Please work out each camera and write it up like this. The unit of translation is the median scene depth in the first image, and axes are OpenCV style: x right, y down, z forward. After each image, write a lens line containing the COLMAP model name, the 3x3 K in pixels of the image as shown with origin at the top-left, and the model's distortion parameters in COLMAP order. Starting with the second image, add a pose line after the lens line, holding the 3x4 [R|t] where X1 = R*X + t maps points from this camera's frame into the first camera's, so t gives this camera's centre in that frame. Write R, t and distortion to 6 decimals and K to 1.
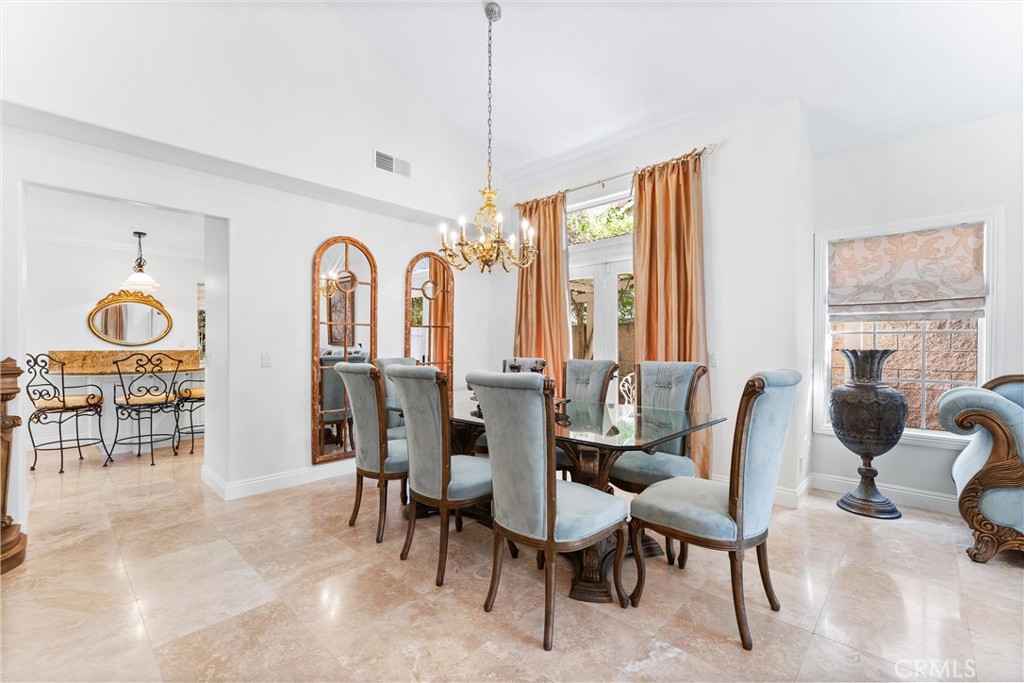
lens RADIAL K [[423.1, 0, 496.8], [0, 423.1, 342.9], [0, 0, 1]] dist [-0.000869, -0.000071]
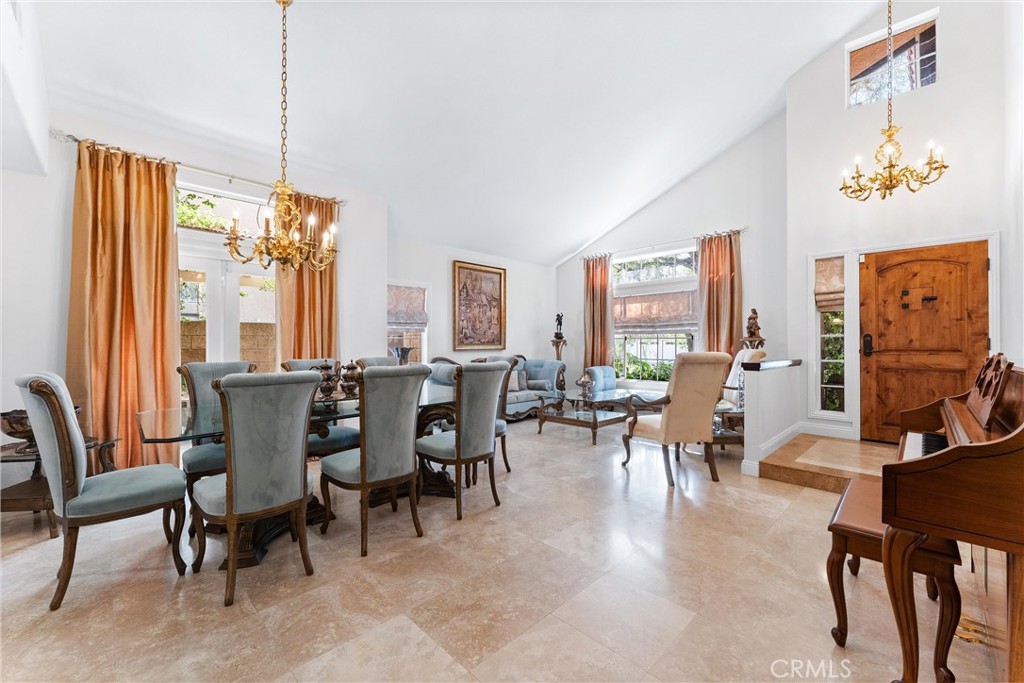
lens RADIAL K [[423.1, 0, 496.8], [0, 423.1, 342.9], [0, 0, 1]] dist [-0.000869, -0.000071]
pose [[0.057028, 0.001826, 0.998371, -1.232020], [0.001818, 0.999996, -0.001932, -0.000366], [-0.998371, 0.001925, 0.057025, 0.624558]]
